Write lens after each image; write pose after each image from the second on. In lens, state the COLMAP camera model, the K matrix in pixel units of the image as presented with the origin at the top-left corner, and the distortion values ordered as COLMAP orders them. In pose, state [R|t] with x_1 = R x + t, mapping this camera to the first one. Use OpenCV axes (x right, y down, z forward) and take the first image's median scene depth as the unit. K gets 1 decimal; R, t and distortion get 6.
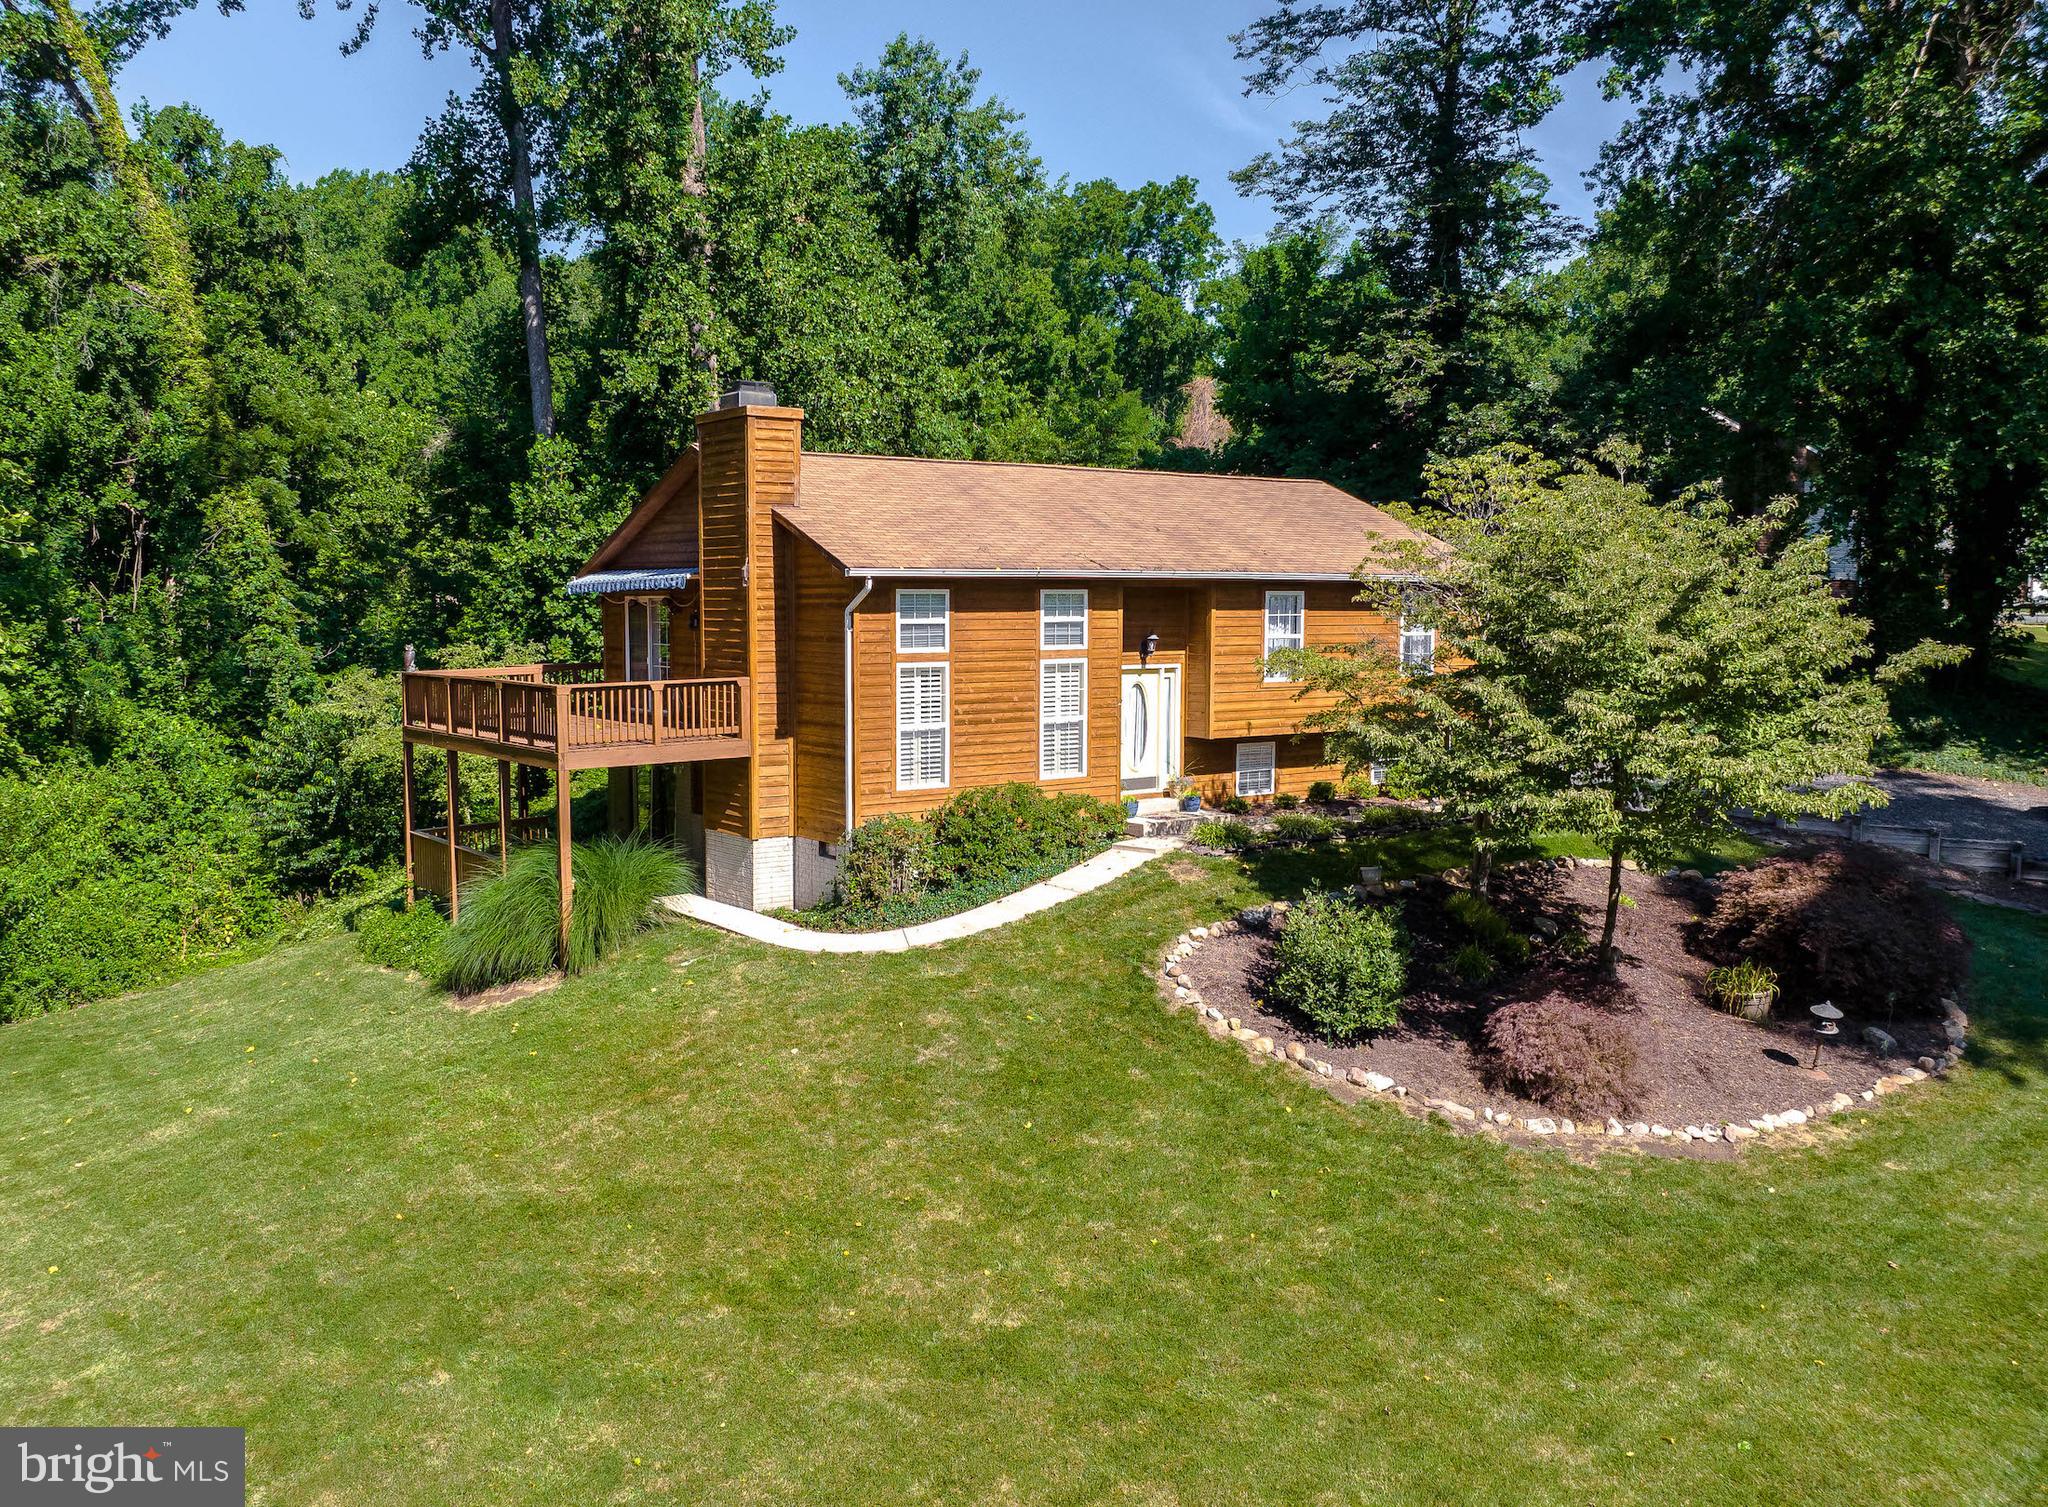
lens RADIAL K [[1684.4, 0, 966.8], [0, 1684.4, 755.4], [0, 0, 1]] dist [-0.035056, -0.010723]
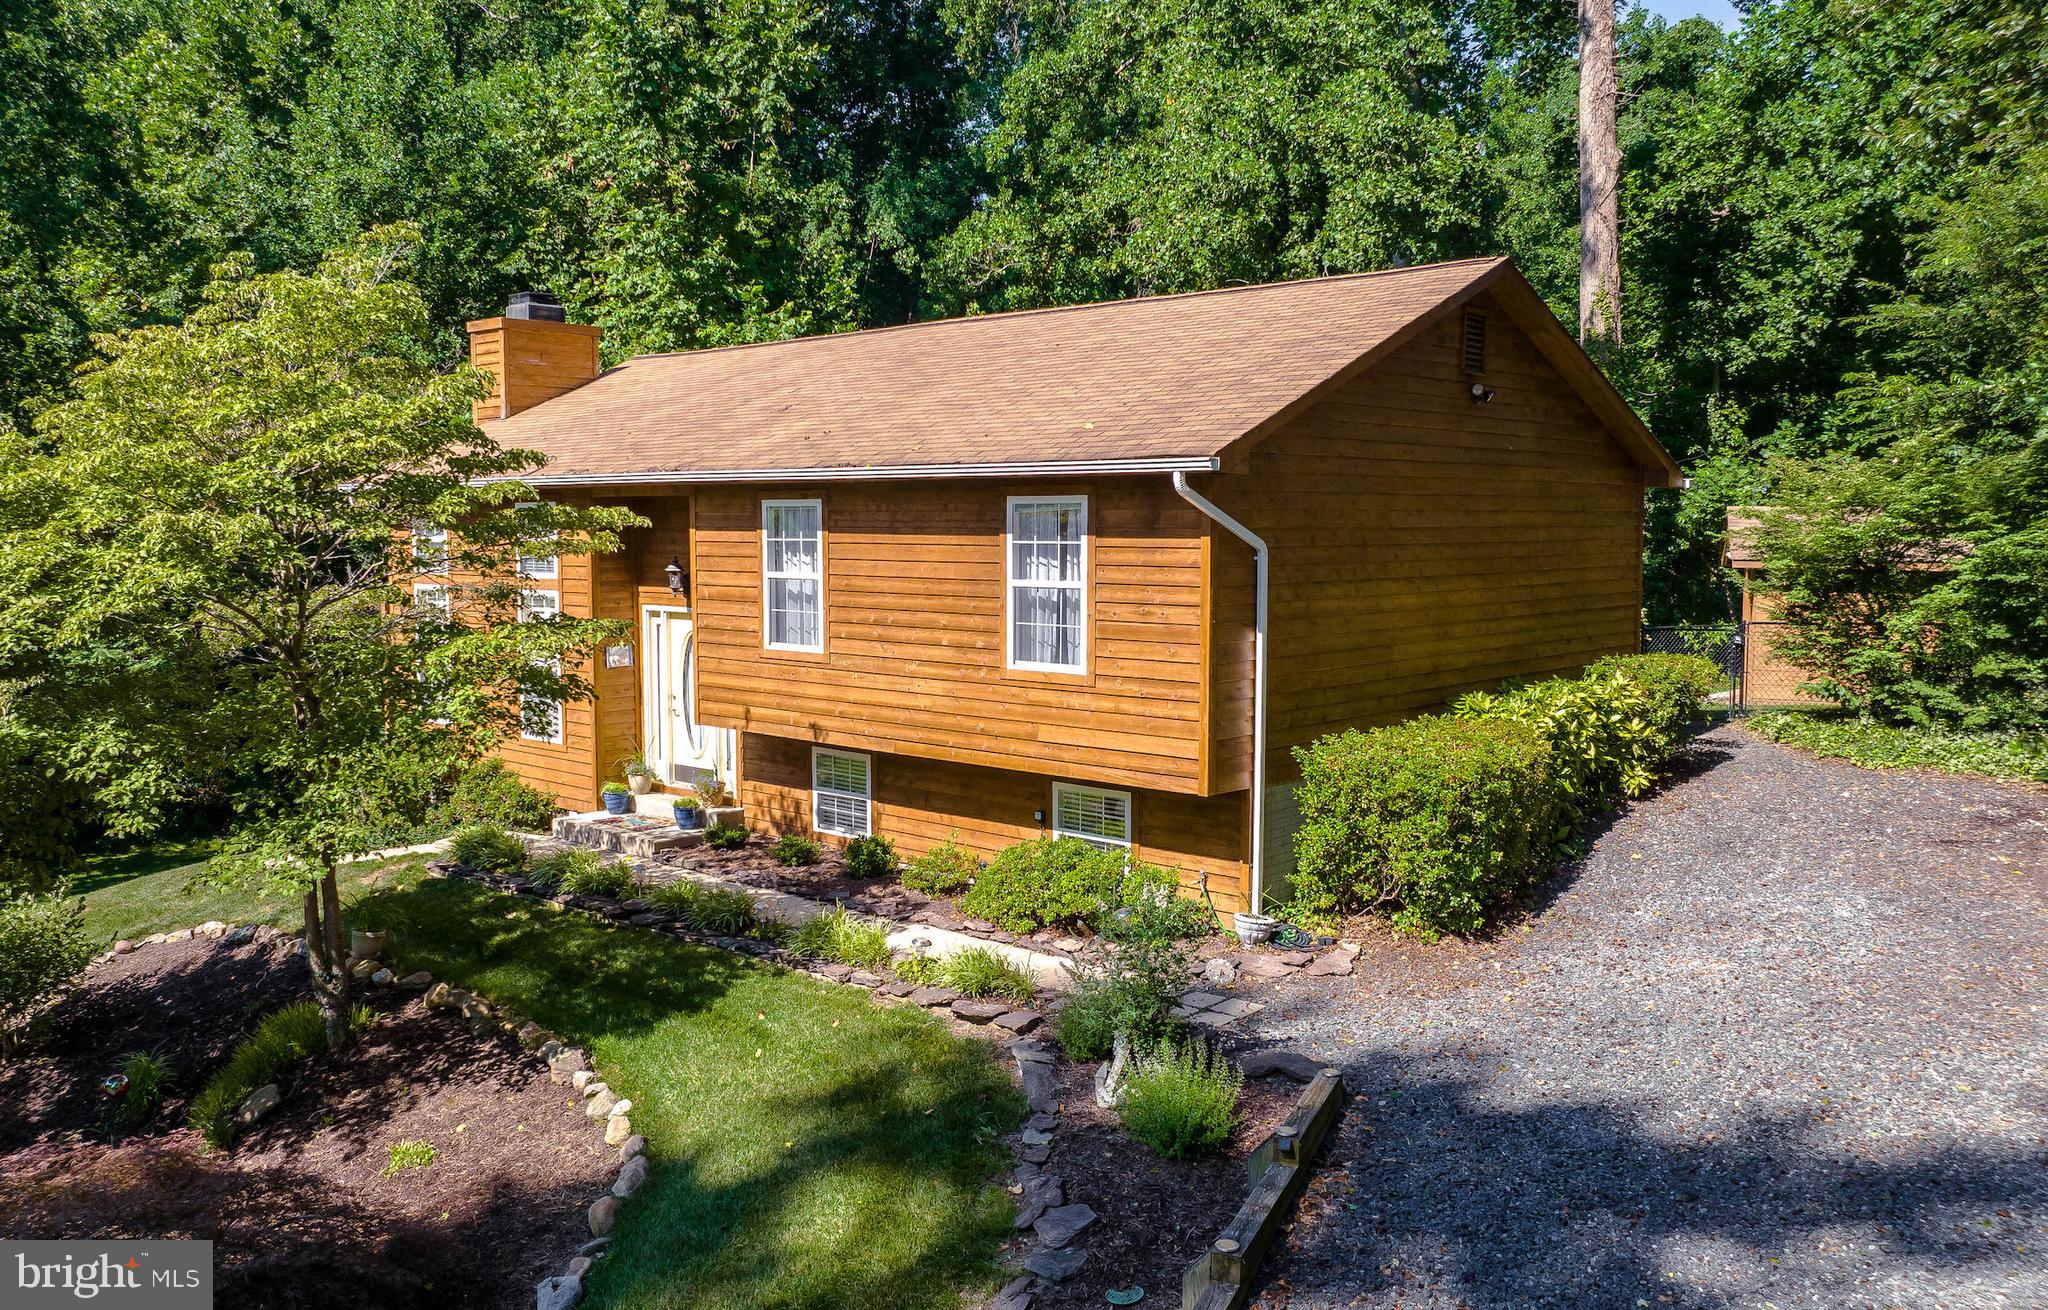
lens RADIAL K [[1599.3, 0, 956.3], [0, 1599.3, 657.6], [0, 0, 1]] dist [0.001758, 0.002291]
pose [[0.205956, 0.084486, -0.974907, 0.776032], [-0.089416, 0.993723, 0.067227, -0.087254], [0.974468, 0.073326, 0.212217, 0.960211]]
